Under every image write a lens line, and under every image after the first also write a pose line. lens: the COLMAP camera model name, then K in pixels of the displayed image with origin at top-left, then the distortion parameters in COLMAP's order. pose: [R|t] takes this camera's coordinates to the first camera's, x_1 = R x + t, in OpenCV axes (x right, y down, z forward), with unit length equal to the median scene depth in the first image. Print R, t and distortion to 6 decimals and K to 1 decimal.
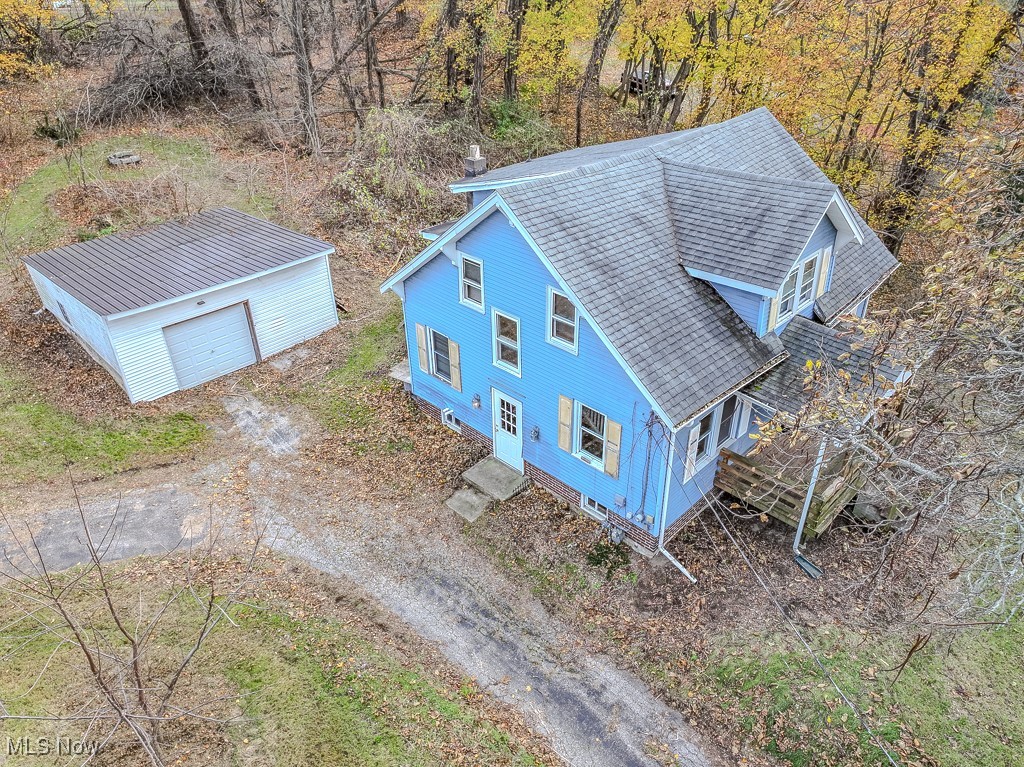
lens RADIAL K [[703.6, 0, 512.1], [0, 703.6, 381.6], [0, 0, 1]] dist [-0.001324, -0.003838]
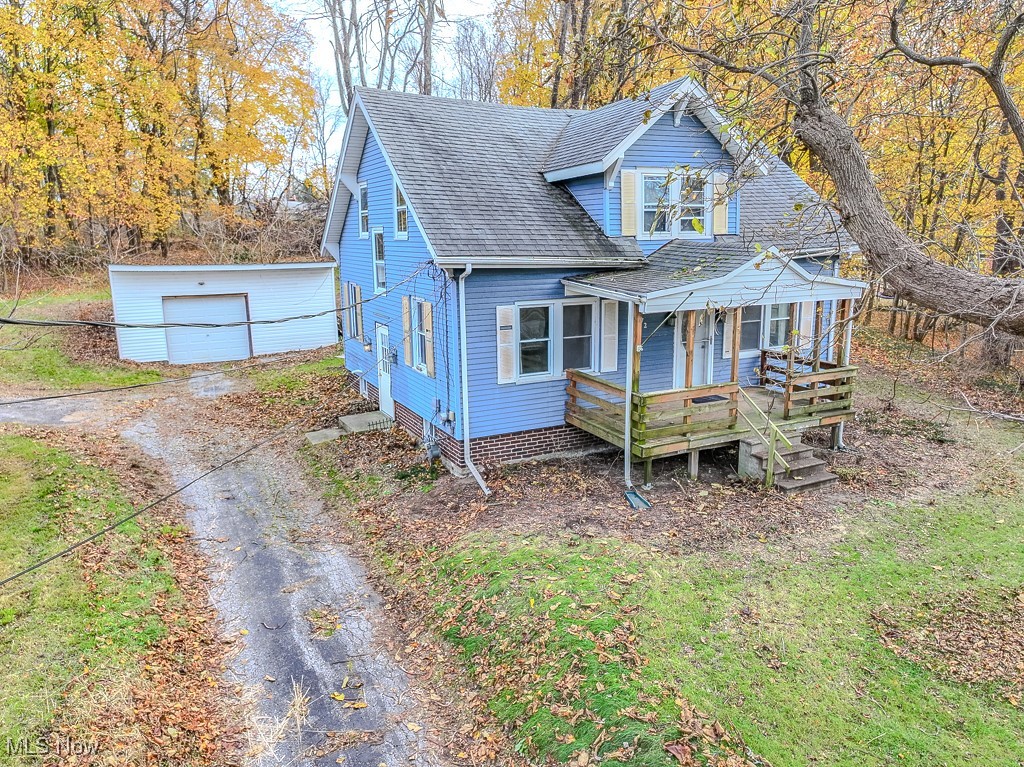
lens RADIAL K [[703.6, 0, 512.4], [0, 703.6, 384.7], [0, 0, 1]] dist [-0.001324, -0.003838]
pose [[0.952569, 0.075997, -0.294682, 0.477017], [-0.166357, 0.940870, -0.295107, 0.369752], [0.254830, 0.330132, 0.908886, 0.205501]]
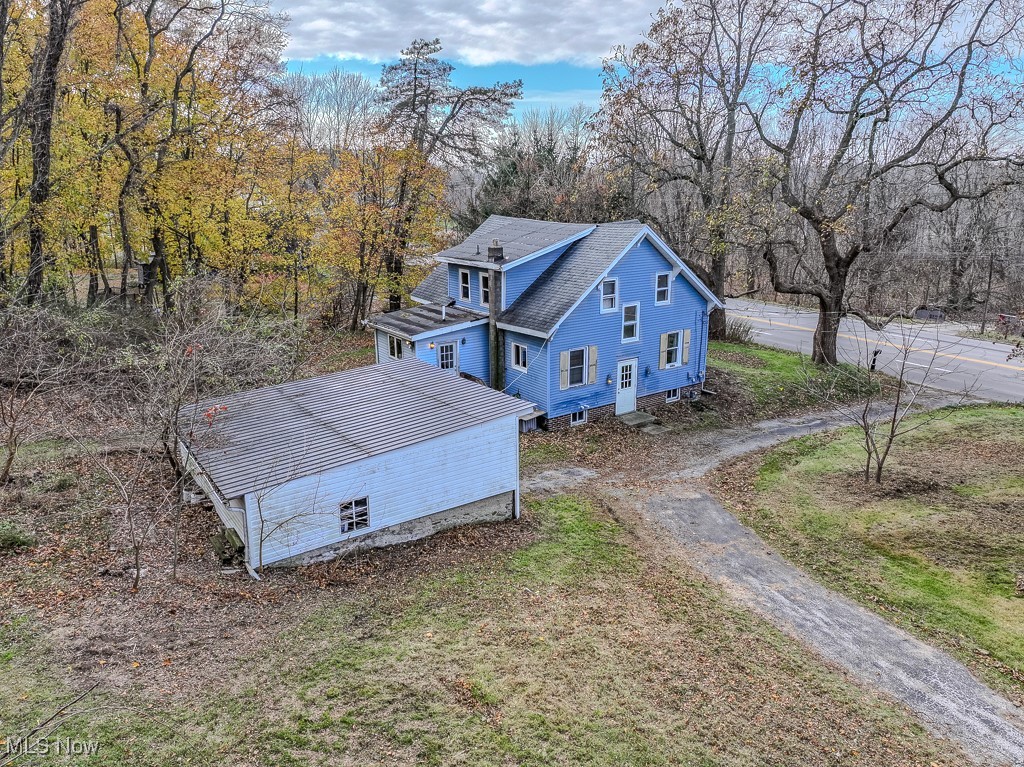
lens RADIAL K [[703.6, 0, 512.5], [0, 703.6, 384.5], [0, 0, 1]] dist [-0.001324, -0.003838]
pose [[0.203603, -0.267735, 0.941734, -1.674052], [0.529646, 0.839099, 0.124046, -0.287517], [-0.823420, 0.473529, 0.312648, 0.777383]]
